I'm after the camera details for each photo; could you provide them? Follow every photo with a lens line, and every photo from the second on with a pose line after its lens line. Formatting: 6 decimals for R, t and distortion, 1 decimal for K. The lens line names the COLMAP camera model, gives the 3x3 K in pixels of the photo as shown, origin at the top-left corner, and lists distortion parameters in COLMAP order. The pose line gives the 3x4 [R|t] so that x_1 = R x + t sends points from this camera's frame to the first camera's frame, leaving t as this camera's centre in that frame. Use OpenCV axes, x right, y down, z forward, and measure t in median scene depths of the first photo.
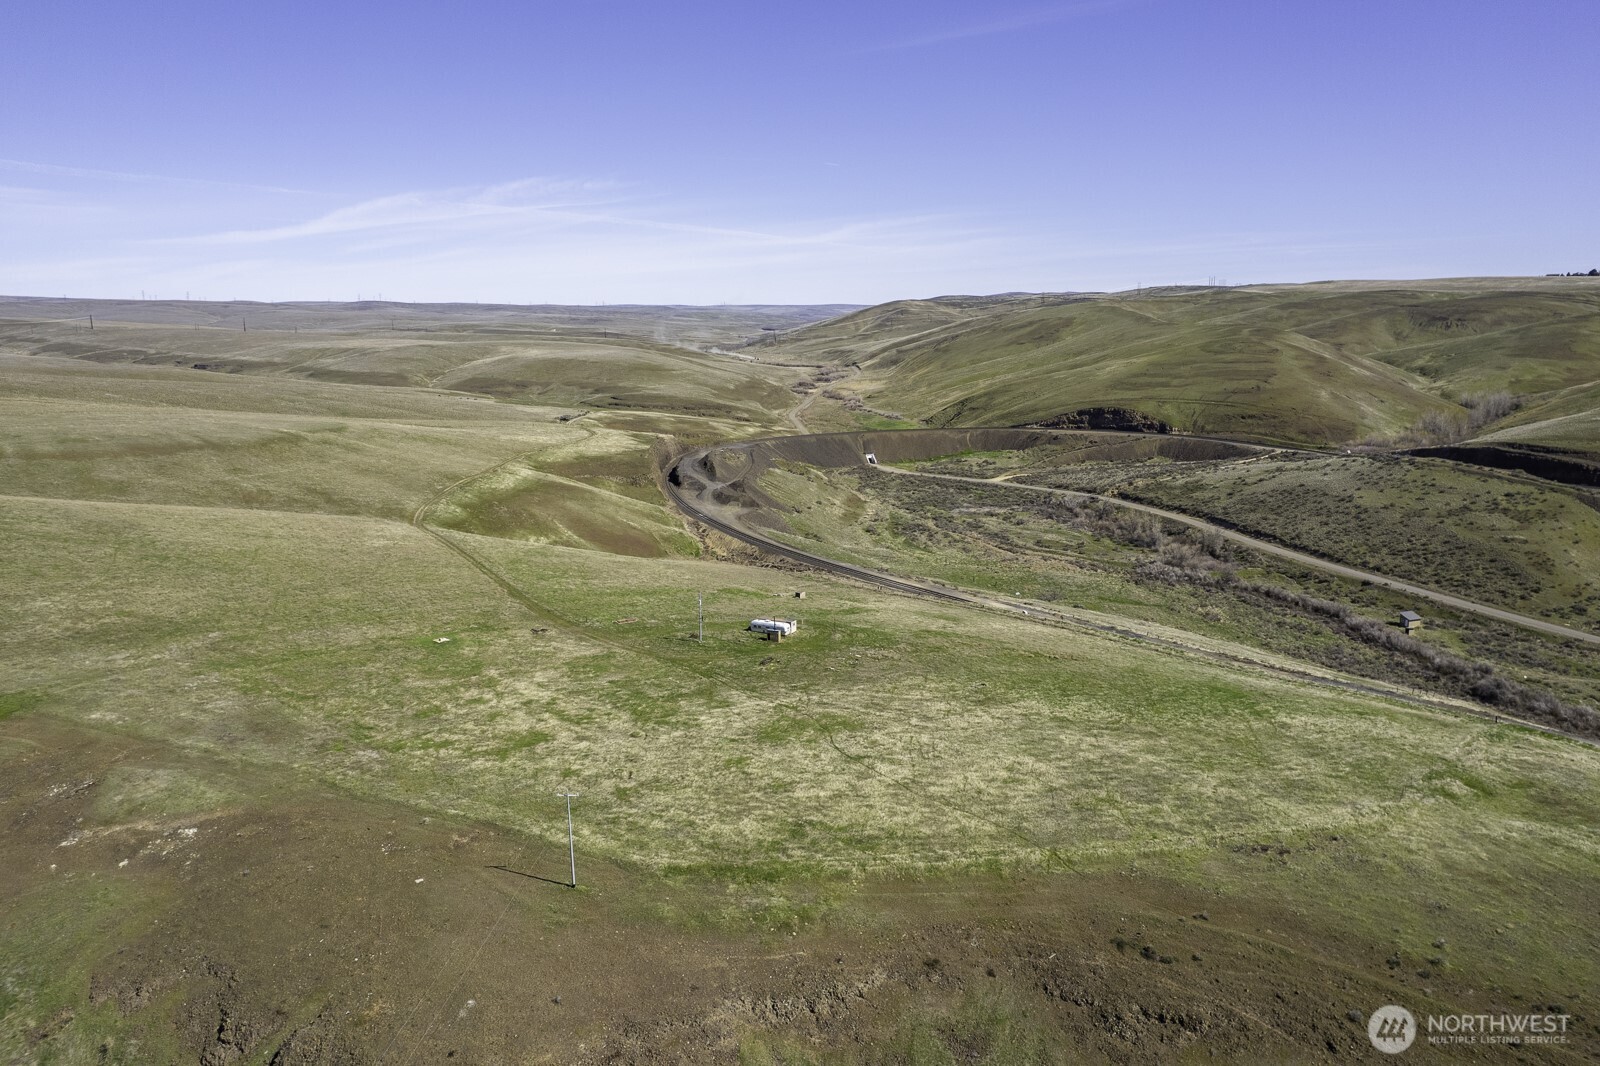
lens RADIAL K [[1044.9, 0, 803.8], [0, 1044.9, 531.3], [0, 0, 1]] dist [-0.080214, 0.071867]
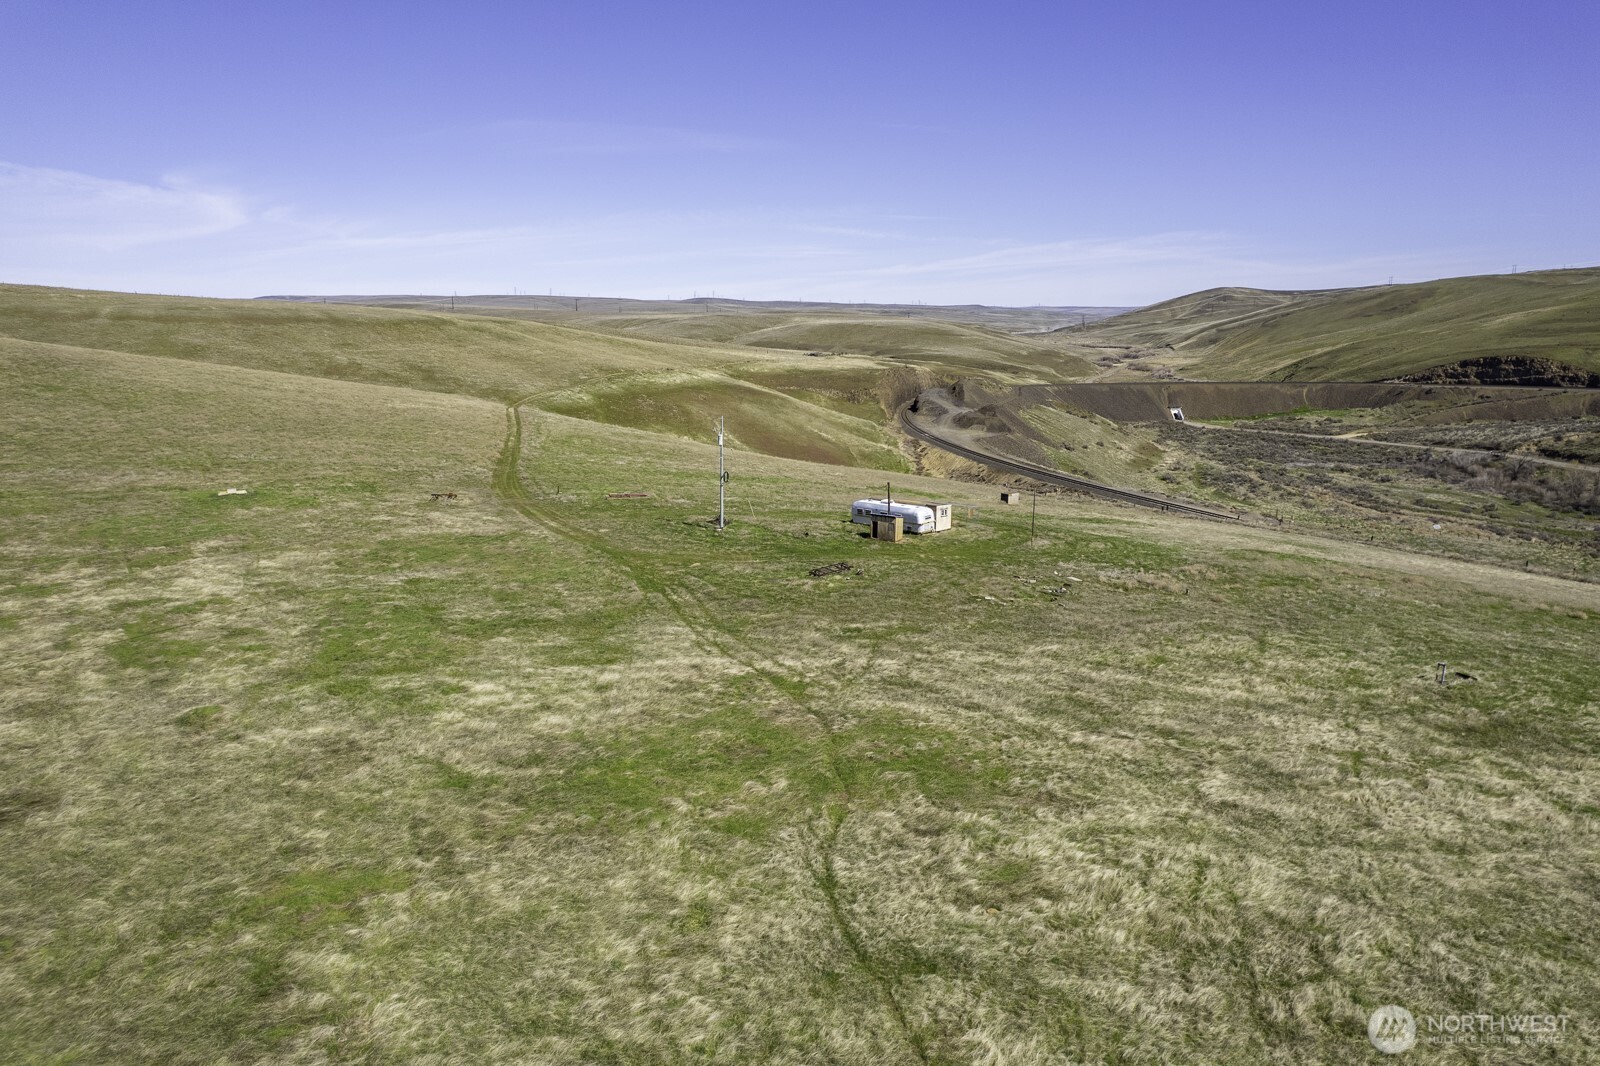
lens RADIAL K [[994.5, 0, 827.8], [0, 994.5, 533.4], [0, 0, 1]] dist [-0.060049, 0.034760]
pose [[0.960165, 0.056629, -0.273635, 0.026167], [-0.055600, 0.998387, 0.011522, 0.042162], [0.273846, 0.004151, 0.961765, 0.252898]]
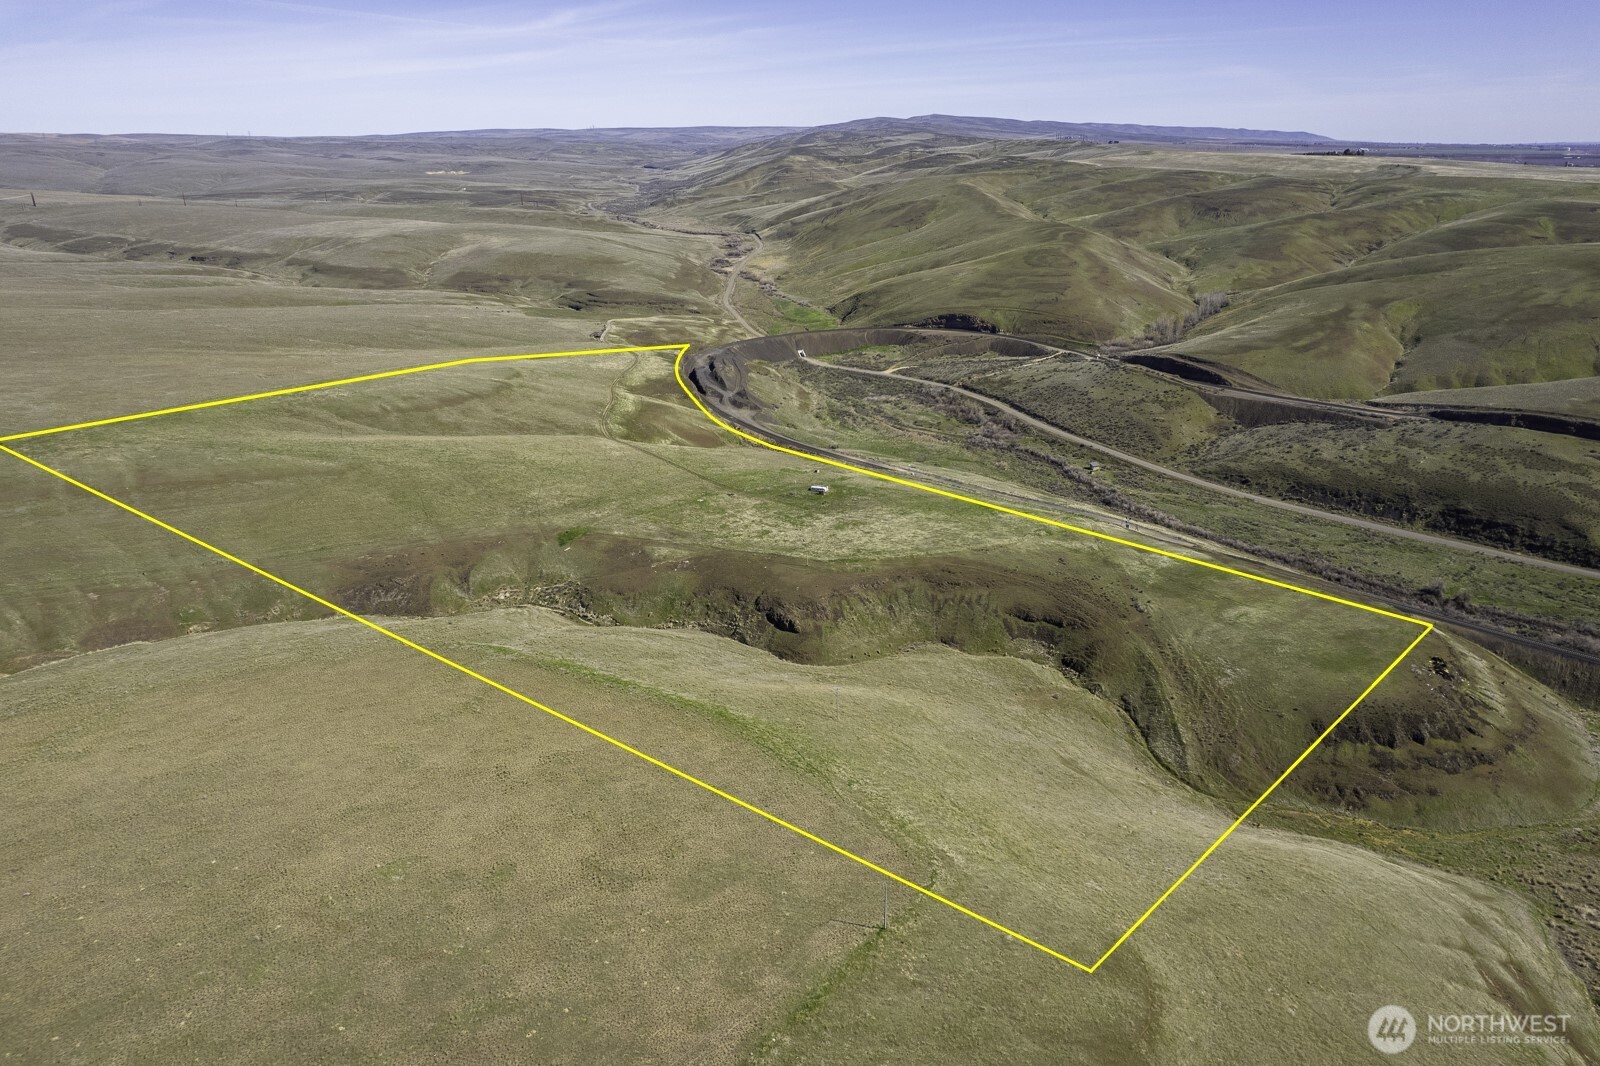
lens RADIAL K [[1044.9, 0, 809.7], [0, 1044.9, 532.5], [0, 0, 1]] dist [-0.080214, 0.071867]
pose [[0.991110, -0.047563, 0.124257, -0.166985], [0.024900, 0.983727, 0.177936, -0.115271], [-0.130698, -0.173260, 0.976166, -0.677827]]
